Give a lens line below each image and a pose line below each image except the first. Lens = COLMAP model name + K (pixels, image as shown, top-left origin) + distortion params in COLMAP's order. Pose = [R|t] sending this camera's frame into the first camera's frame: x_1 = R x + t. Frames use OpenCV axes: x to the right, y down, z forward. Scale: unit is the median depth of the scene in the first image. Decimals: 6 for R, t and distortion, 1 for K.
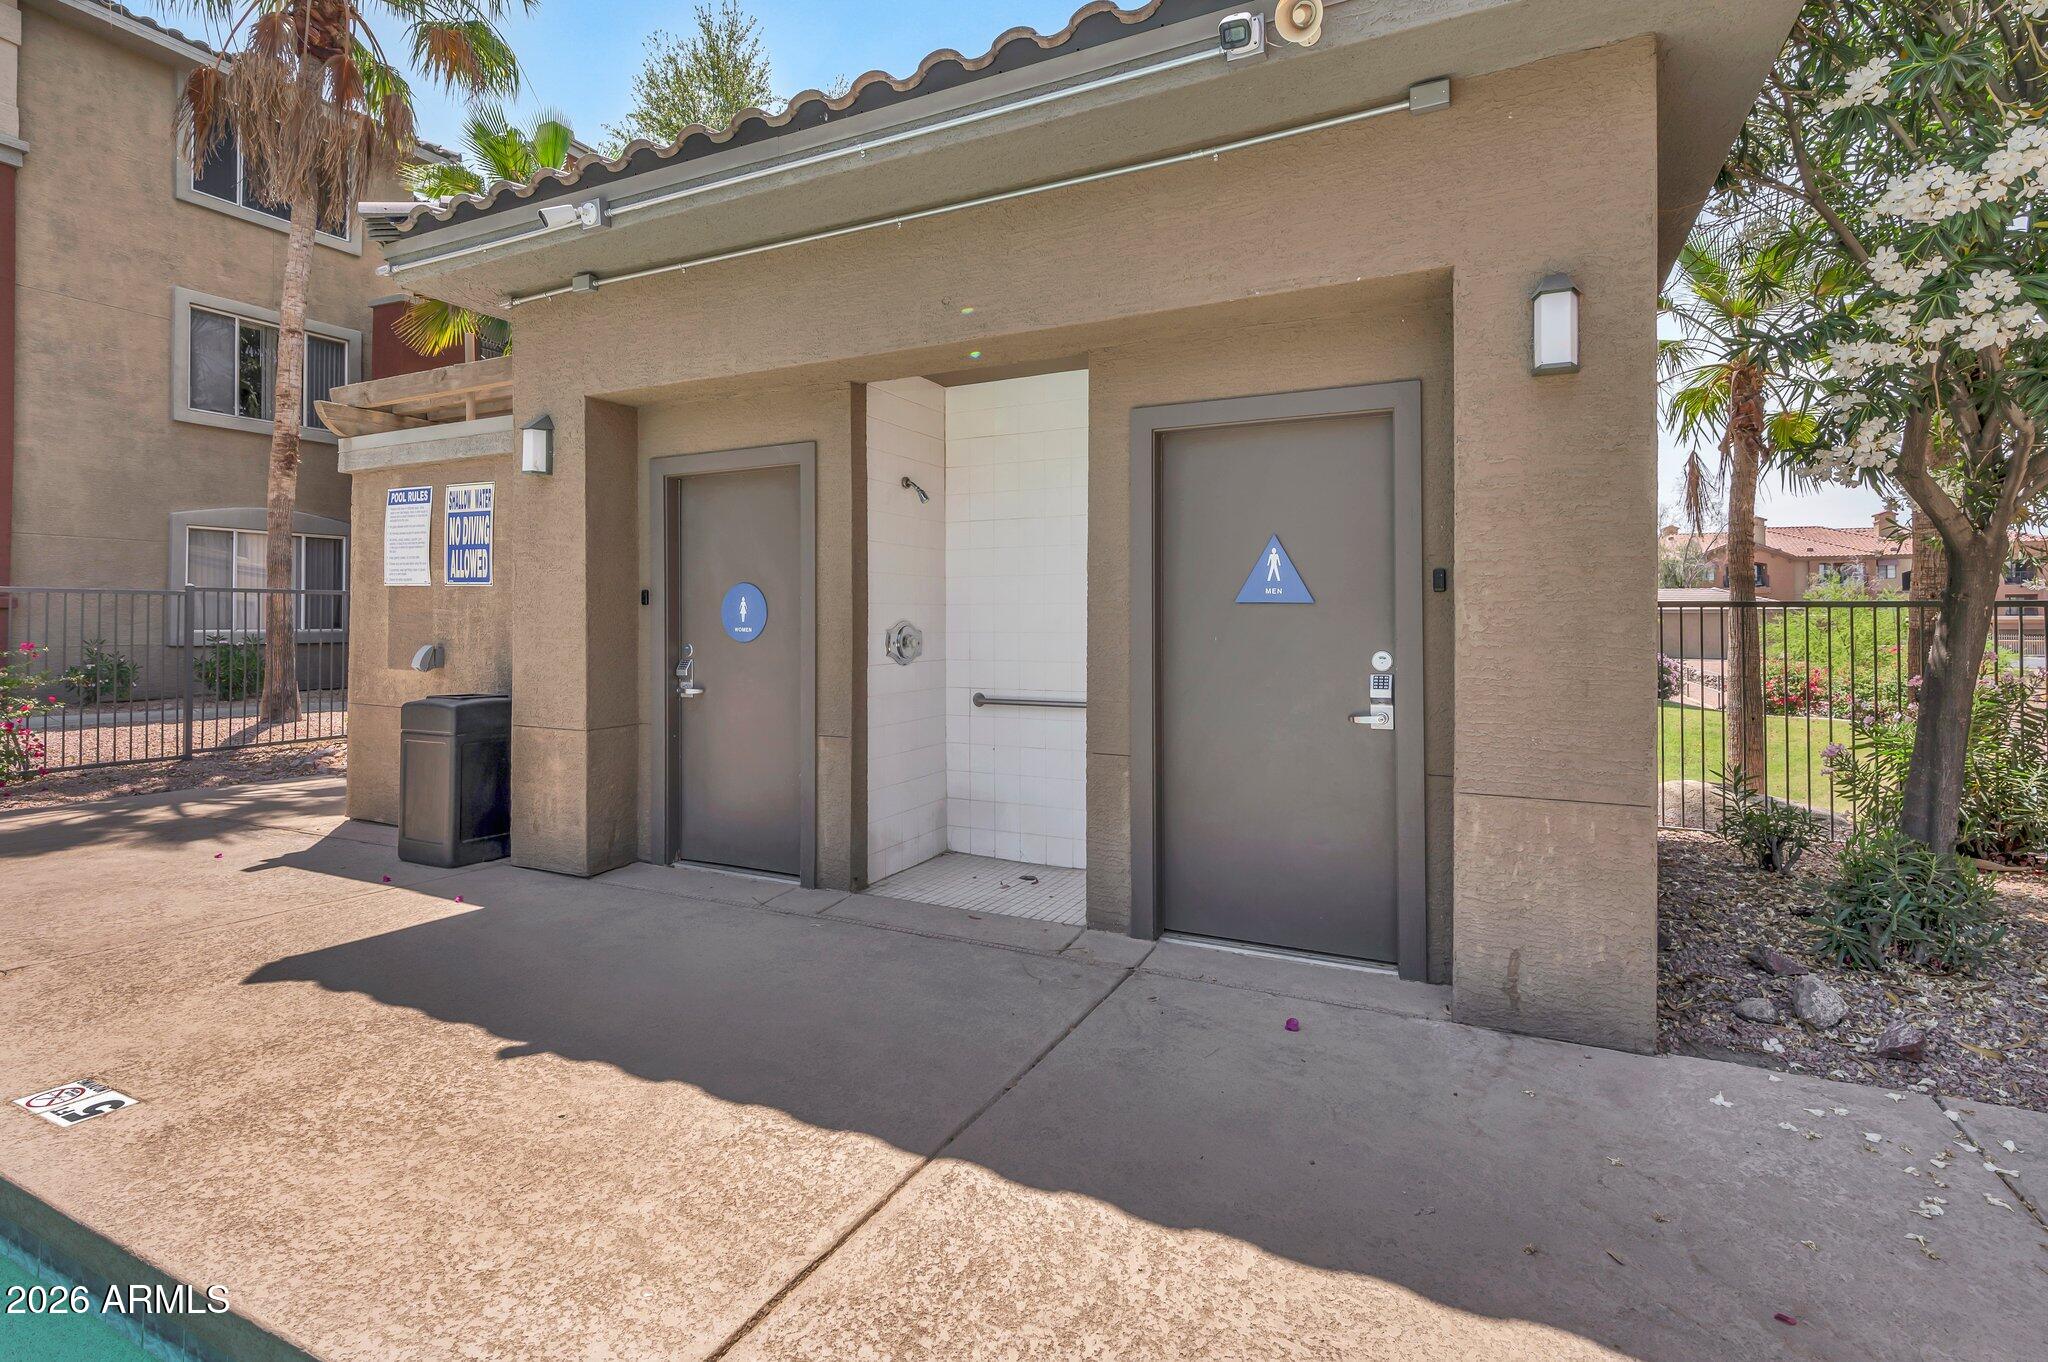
lens RADIAL K [[951.0, 0, 1025.6], [0, 951.0, 609.5], [0, 0, 1]] dist [-0.001175, -0.000320]
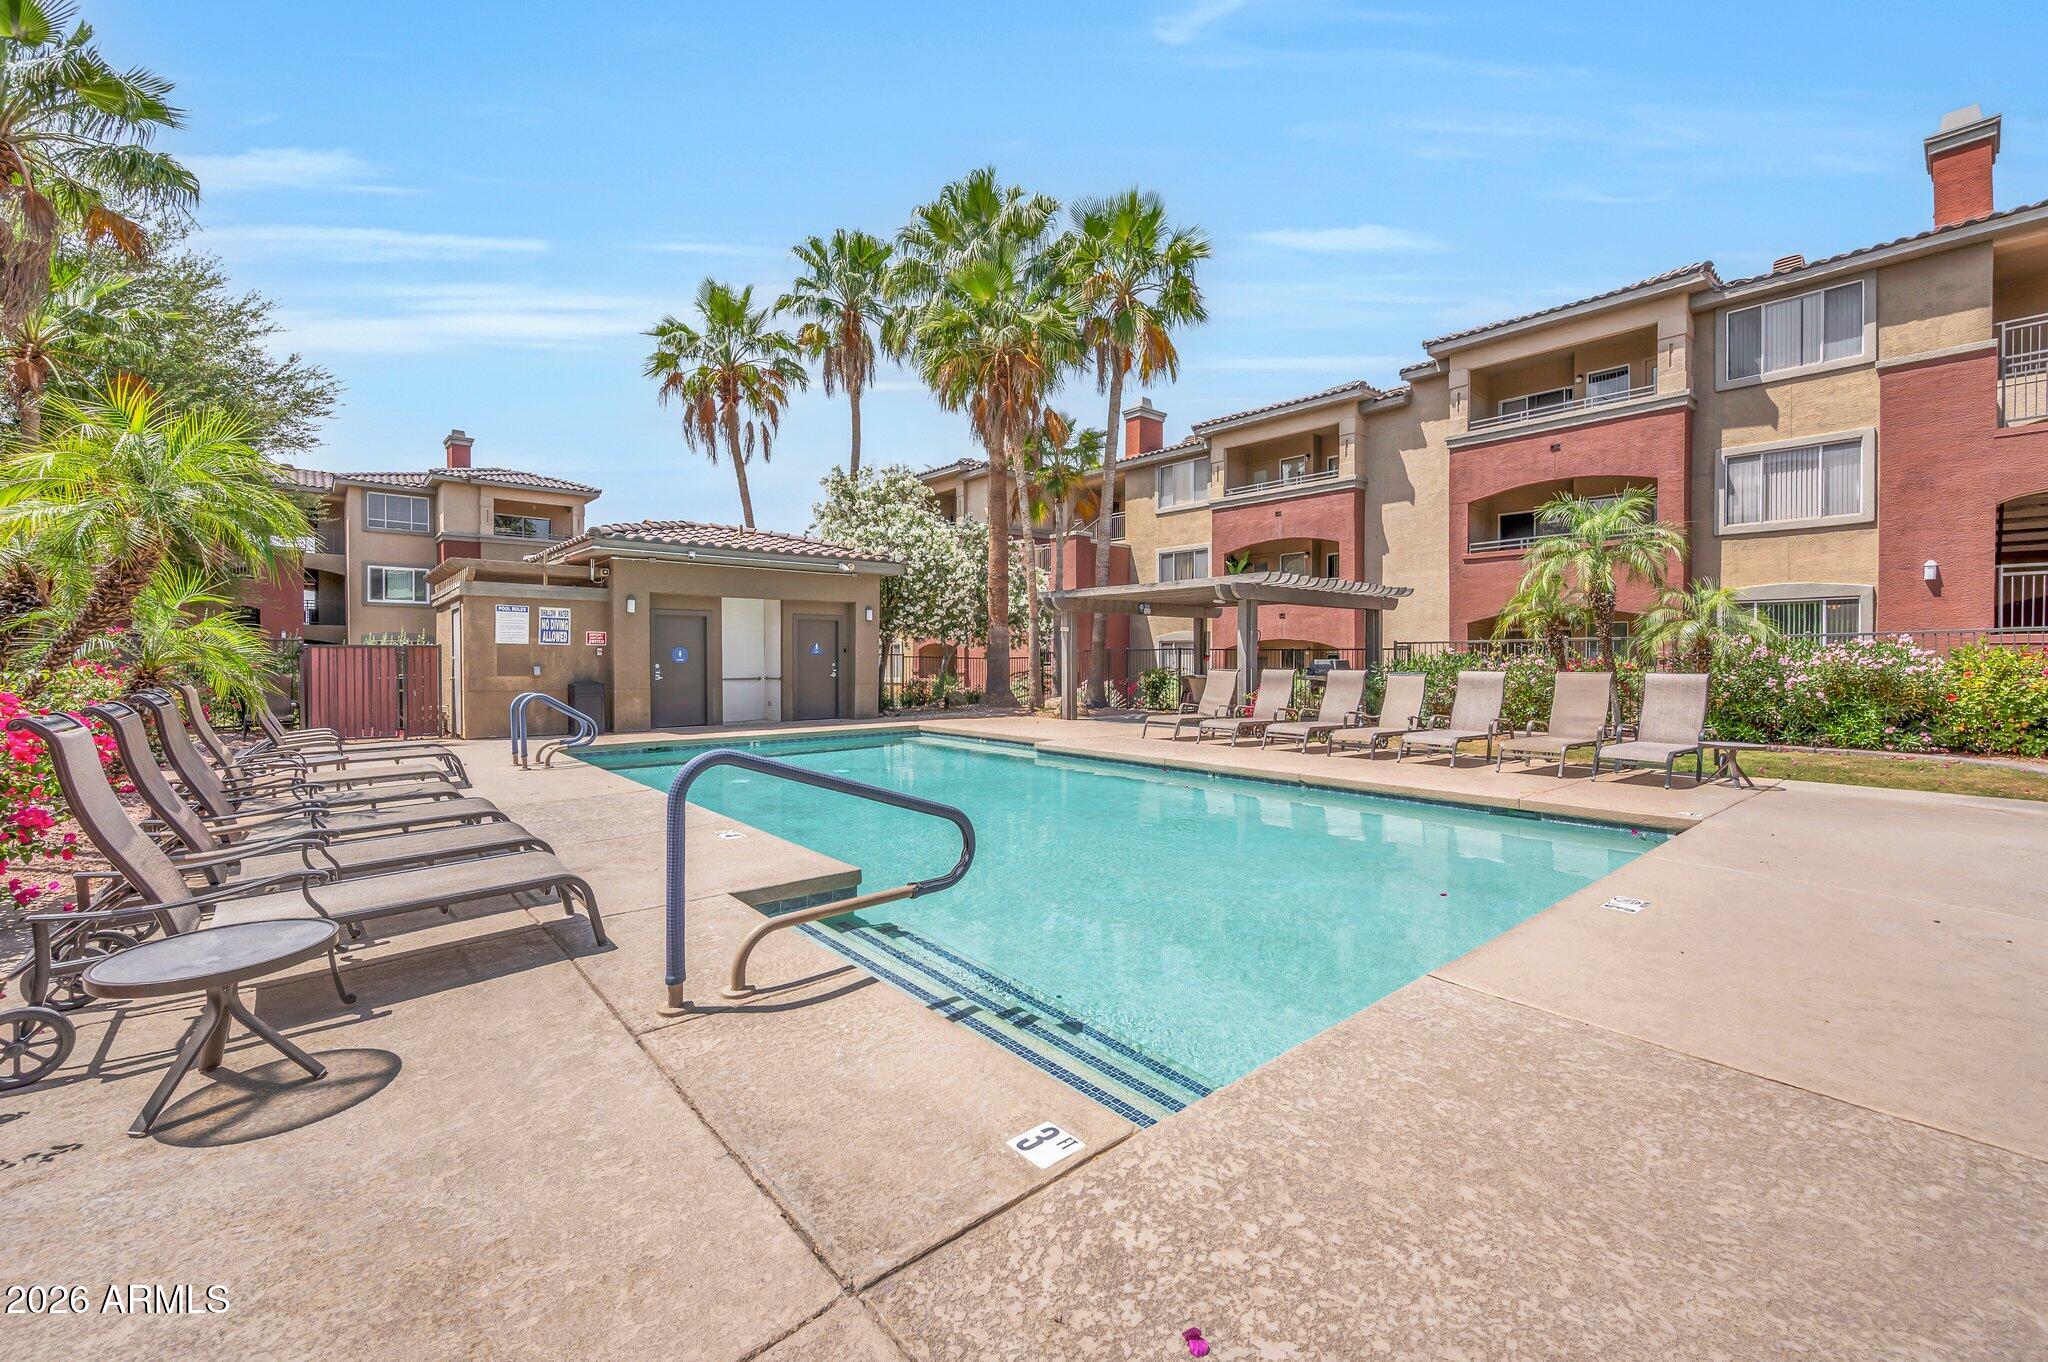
lens RADIAL K [[810.0, 0, 1020.1], [0, 810.0, 663.7], [0, 0, 1]] dist [-0.000308, 0.000084]
pose [[0.394756, -0.005963, 0.918767, -2.188073], [-0.008455, 0.999913, 0.010122, -0.004398], [-0.918747, -0.011764, 0.394671, -1.156475]]
